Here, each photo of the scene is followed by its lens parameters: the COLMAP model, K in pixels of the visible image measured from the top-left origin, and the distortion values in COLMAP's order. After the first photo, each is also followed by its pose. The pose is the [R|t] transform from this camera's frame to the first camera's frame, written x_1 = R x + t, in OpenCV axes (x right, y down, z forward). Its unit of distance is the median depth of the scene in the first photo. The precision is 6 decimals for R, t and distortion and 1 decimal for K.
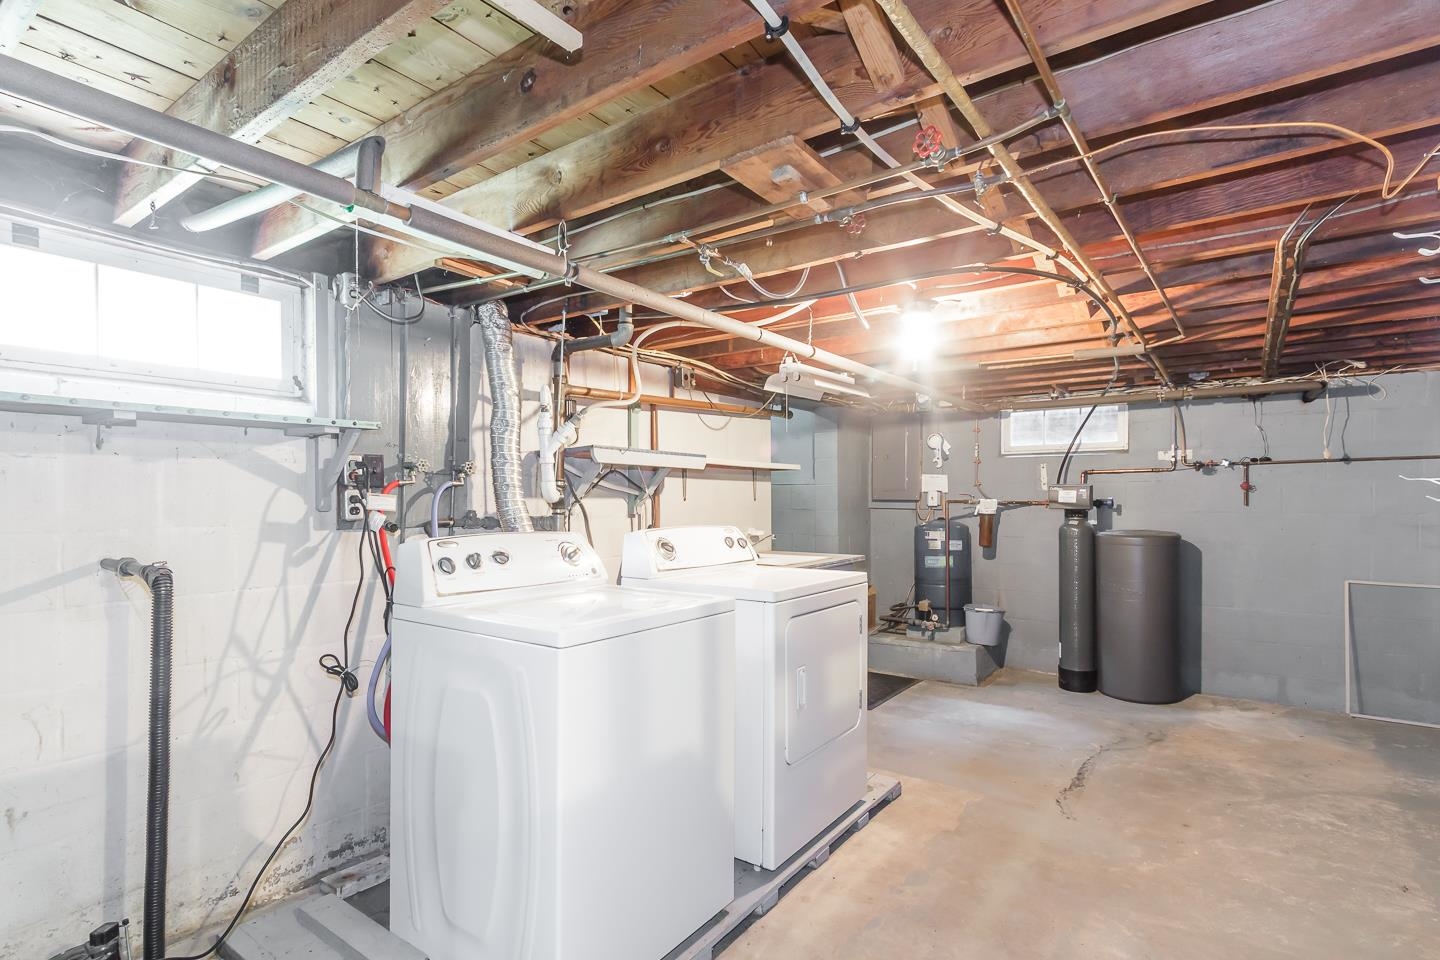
lens RADIAL K [[722.9, 0, 723.3], [0, 722.9, 491.4], [0, 0, 1]] dist [0.005309, -0.000651]
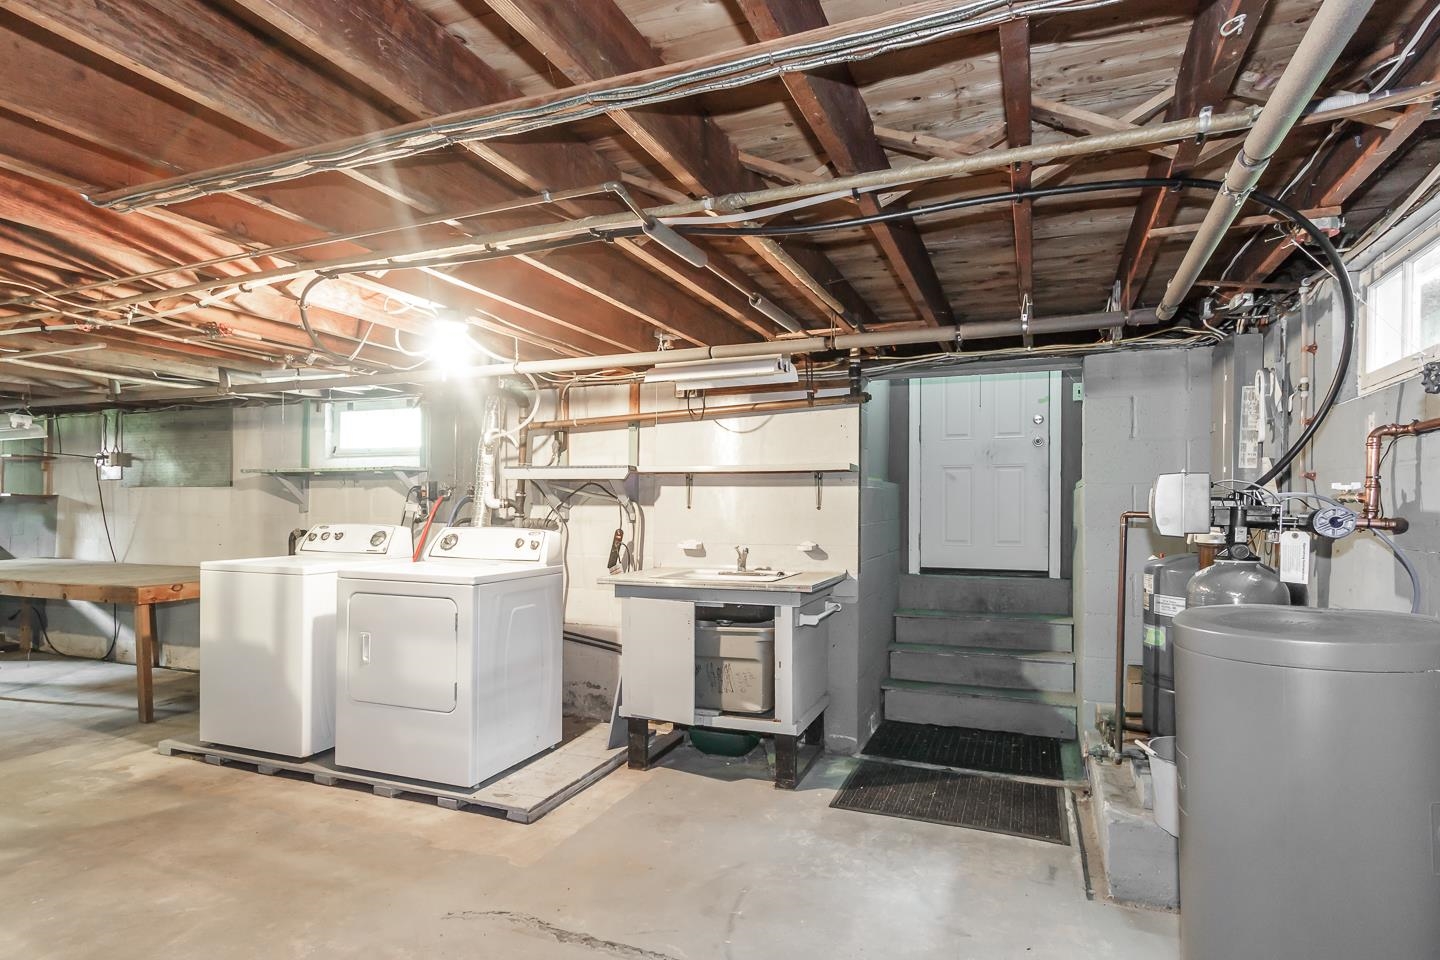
lens RADIAL K [[722.9, 0, 711.0], [0, 722.9, 507.2], [0, 0, 1]] dist [0.005309, -0.000651]
pose [[0.253643, -0.001018, -0.967297, 1.169139], [0.000670, 0.999999, -0.000877, 0.013759], [0.967298, -0.000426, 0.253643, 0.965665]]
